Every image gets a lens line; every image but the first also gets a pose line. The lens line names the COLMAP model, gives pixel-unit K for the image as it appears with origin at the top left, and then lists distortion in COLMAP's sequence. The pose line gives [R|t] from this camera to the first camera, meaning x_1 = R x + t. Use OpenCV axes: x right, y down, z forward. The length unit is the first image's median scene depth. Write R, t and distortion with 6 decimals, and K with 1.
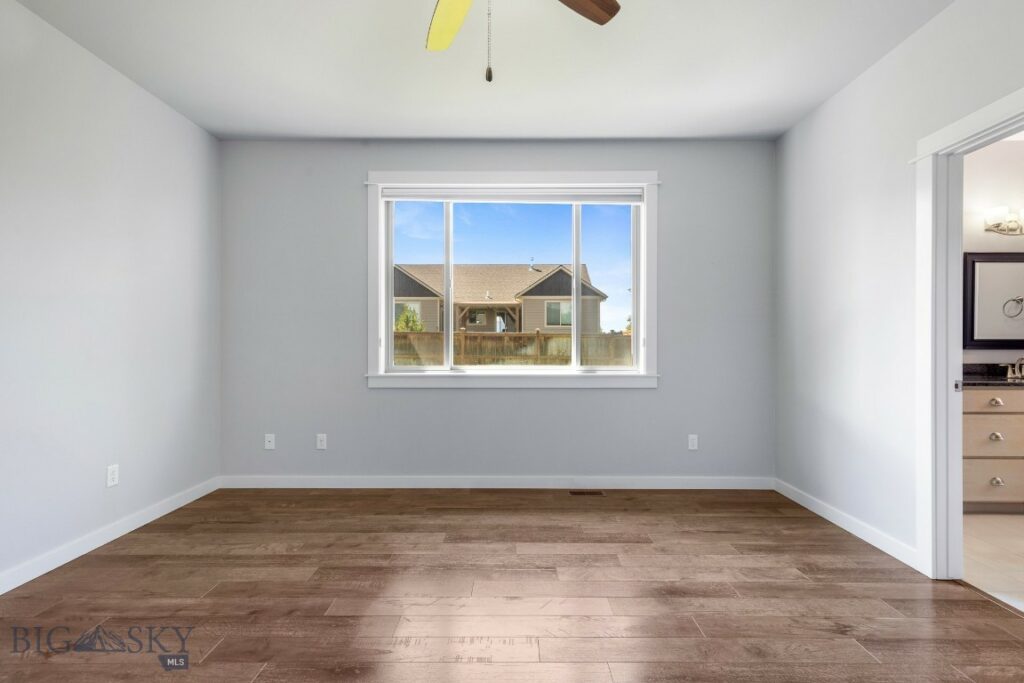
lens RADIAL K [[459.6, 0, 512.0], [0, 459.6, 341.5], [0, 0, 1]] dist [0.002300, -0.000910]
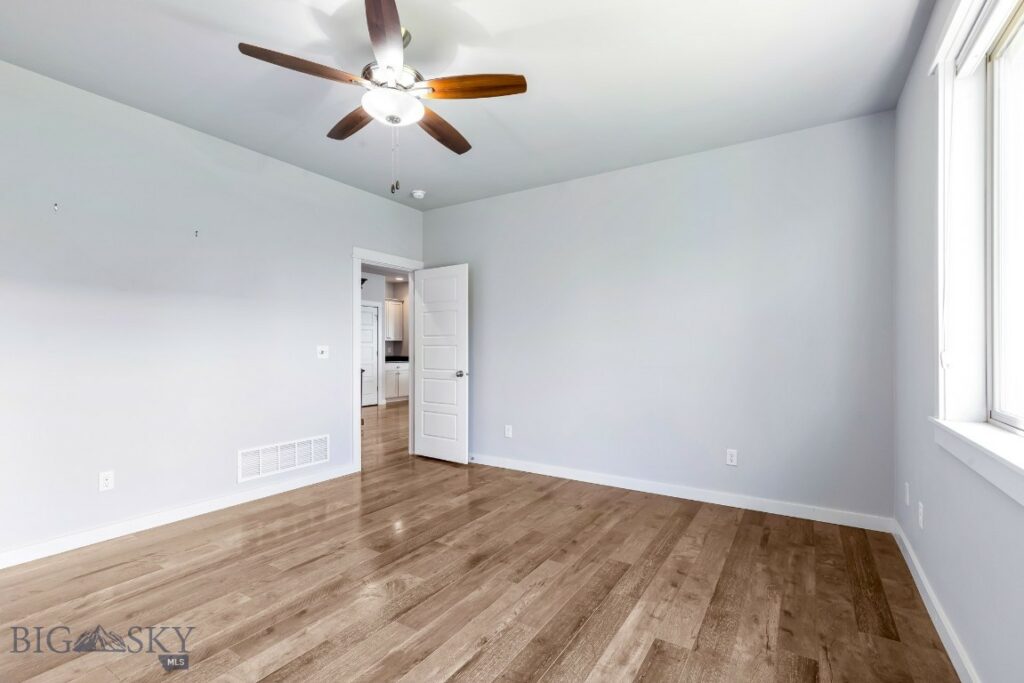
lens RADIAL K [[459.6, 0, 512.0], [0, 459.6, 341.5], [0, 0, 1]] dist [0.002300, -0.000910]
pose [[-0.531286, -0.015821, -0.847045, 0.572782], [0.002968, 0.999785, -0.020536, -0.010616], [0.847187, -0.013425, -0.531125, 1.176301]]
